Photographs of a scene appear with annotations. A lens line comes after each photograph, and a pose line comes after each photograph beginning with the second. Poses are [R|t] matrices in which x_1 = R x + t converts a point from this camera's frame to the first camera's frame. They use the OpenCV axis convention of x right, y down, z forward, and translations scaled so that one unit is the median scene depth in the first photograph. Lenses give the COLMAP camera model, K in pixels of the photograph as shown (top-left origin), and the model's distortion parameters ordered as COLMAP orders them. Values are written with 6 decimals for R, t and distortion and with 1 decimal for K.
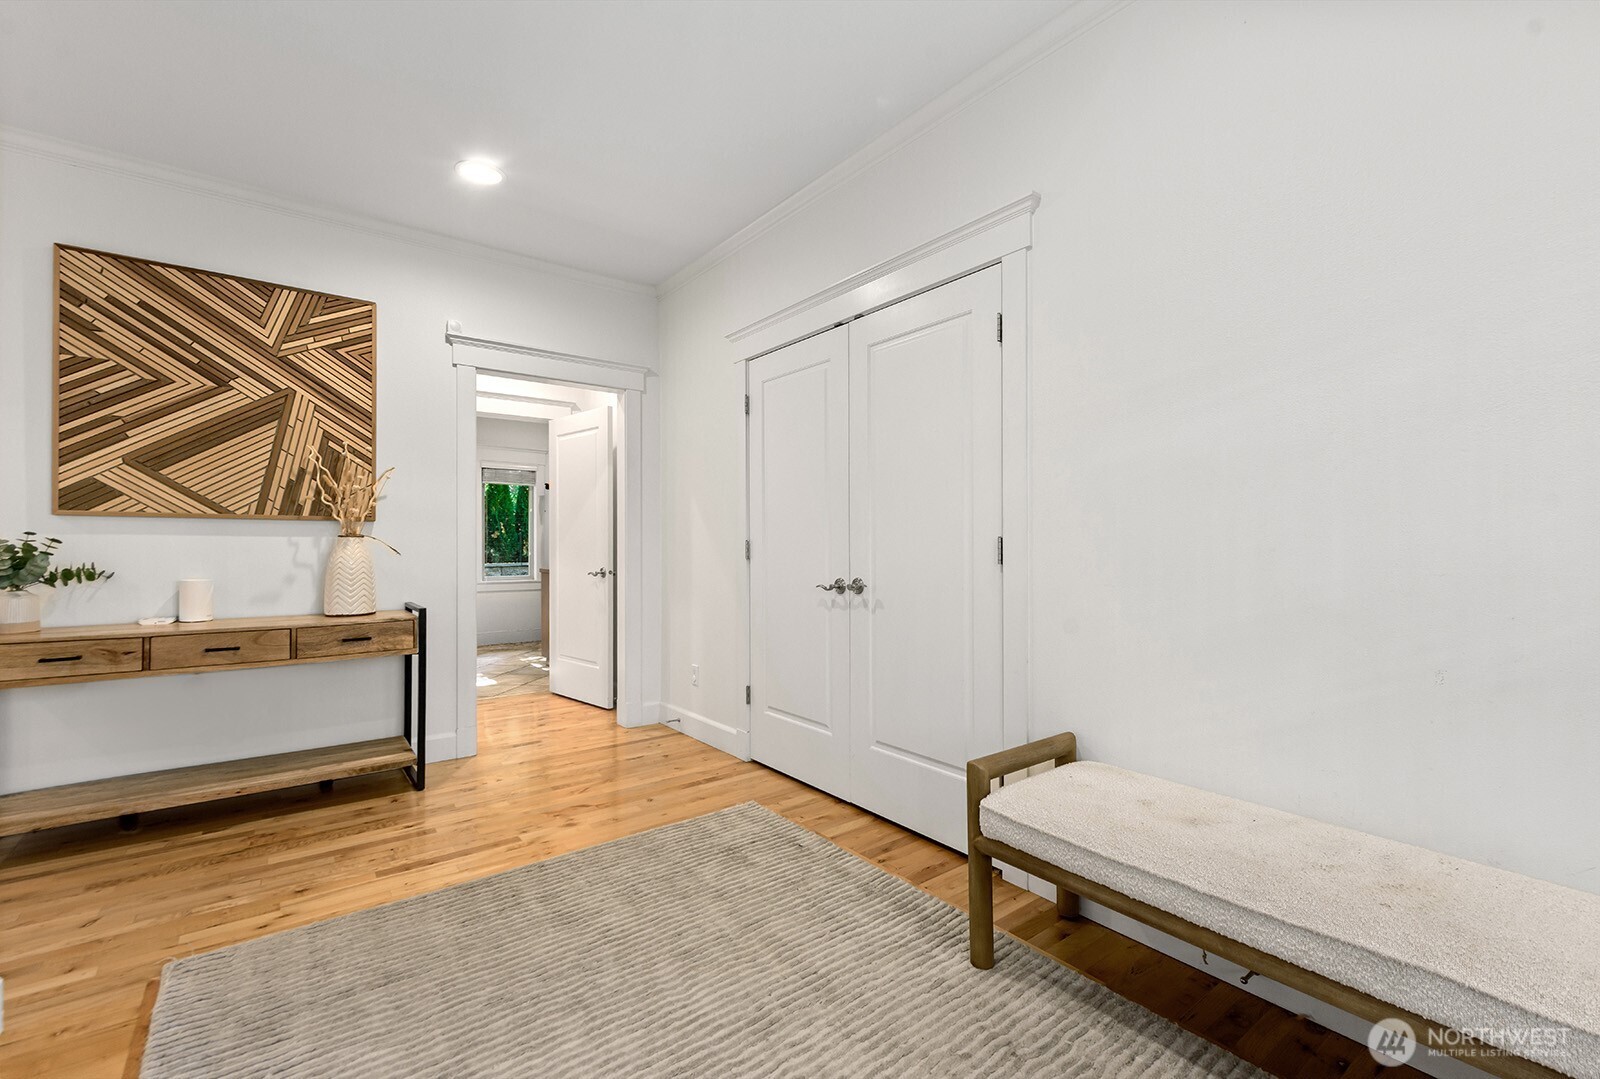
lens RADIAL K [[669.2, 0, 800.0], [0, 669.2, 539.5], [0, 0, 1]] dist [-0.000517, -0.000101]
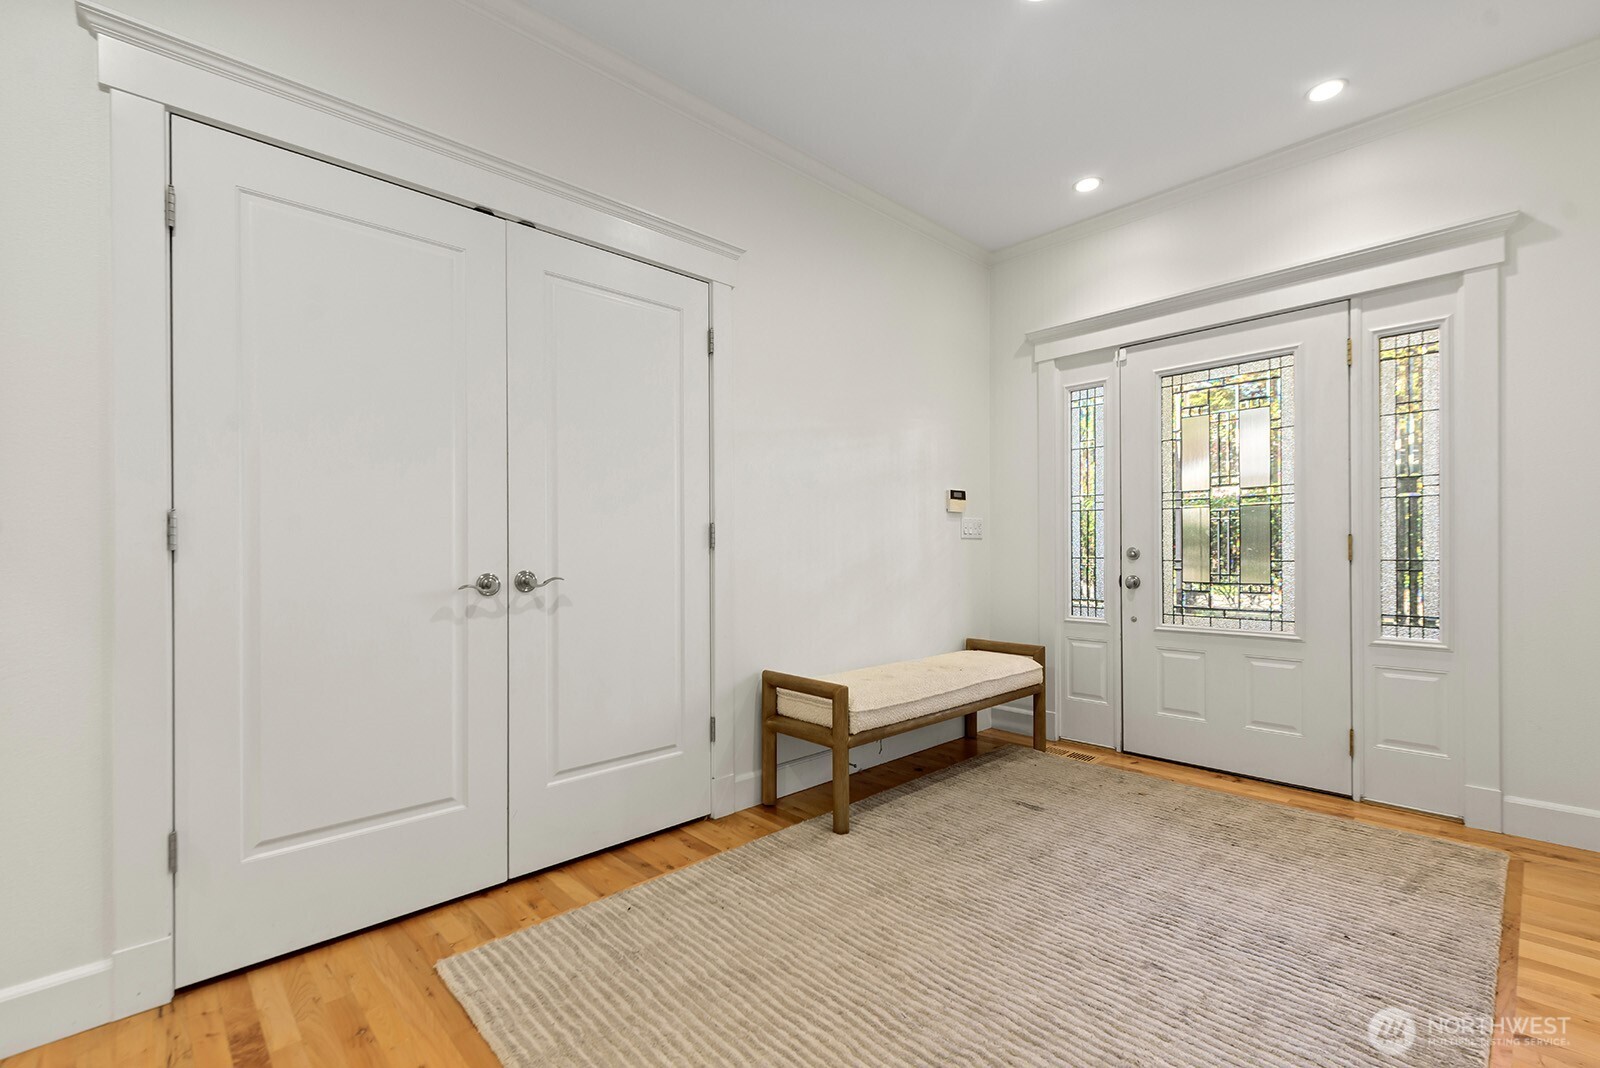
lens RADIAL K [[705.3, 0, 803.5], [0, 705.3, 555.9], [0, 0, 1]] dist [0.001129, 0.000031]
pose [[-0.099749, -0.000386, 0.995013, -0.731186], [0.005674, 0.999983, 0.000956, 0.041777], [-0.994996, 0.005741, -0.099746, 0.767842]]
